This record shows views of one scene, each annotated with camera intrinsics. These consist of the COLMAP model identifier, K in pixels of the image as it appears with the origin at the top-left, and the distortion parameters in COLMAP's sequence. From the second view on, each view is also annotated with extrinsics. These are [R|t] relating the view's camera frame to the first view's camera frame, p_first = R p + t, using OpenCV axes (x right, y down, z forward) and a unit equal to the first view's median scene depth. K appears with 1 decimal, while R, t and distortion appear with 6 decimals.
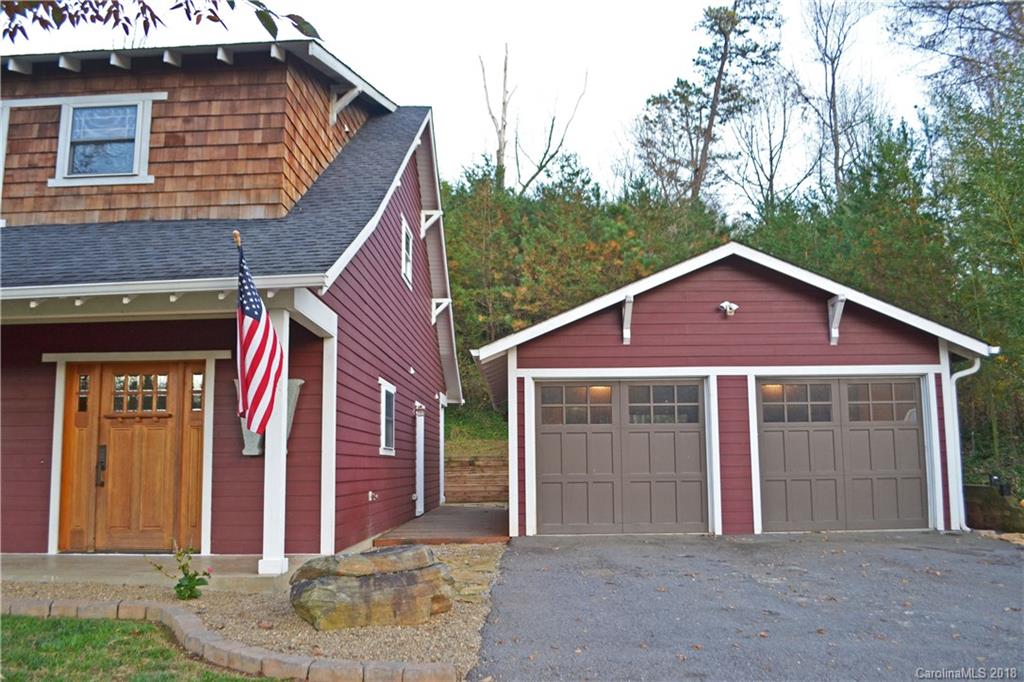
lens RADIAL K [[814.7, 0, 512.0], [0, 814.7, 341.0], [0, 0, 1]] dist [-0.082968, -0.002015]
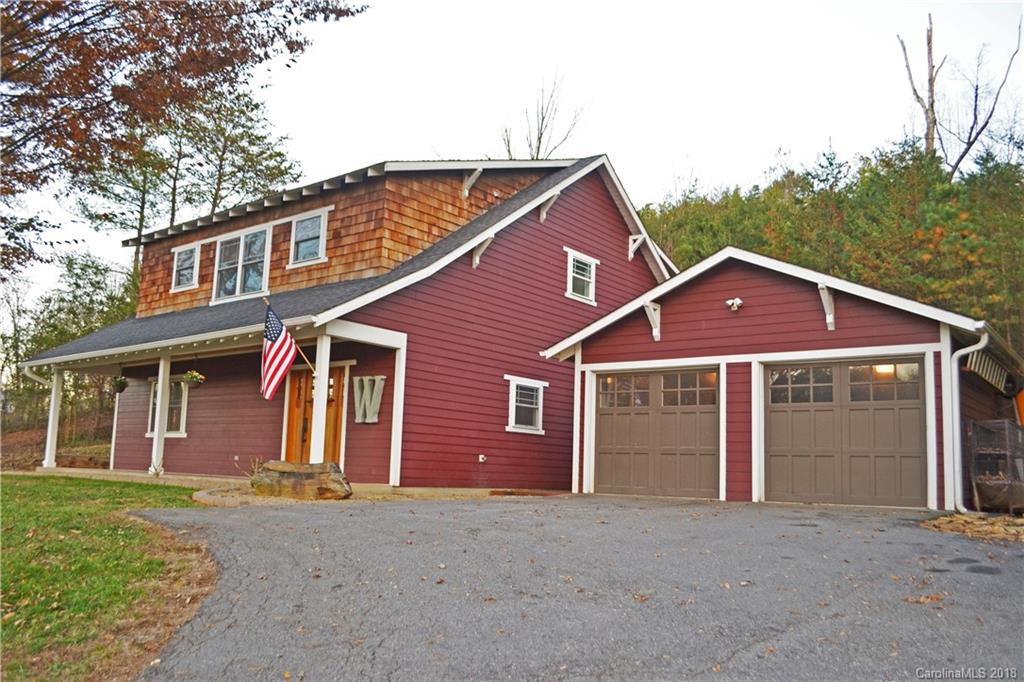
lens RADIAL K [[832.0, 0, 512.0], [0, 832.0, 341.0], [0, 0, 1]] dist [-0.082732, -0.000928]
pose [[0.802377, -0.056761, -0.594113, 0.861826], [0.050229, 0.998358, -0.027546, 0.034207], [0.594700, -0.007739, 0.803910, -0.159448]]
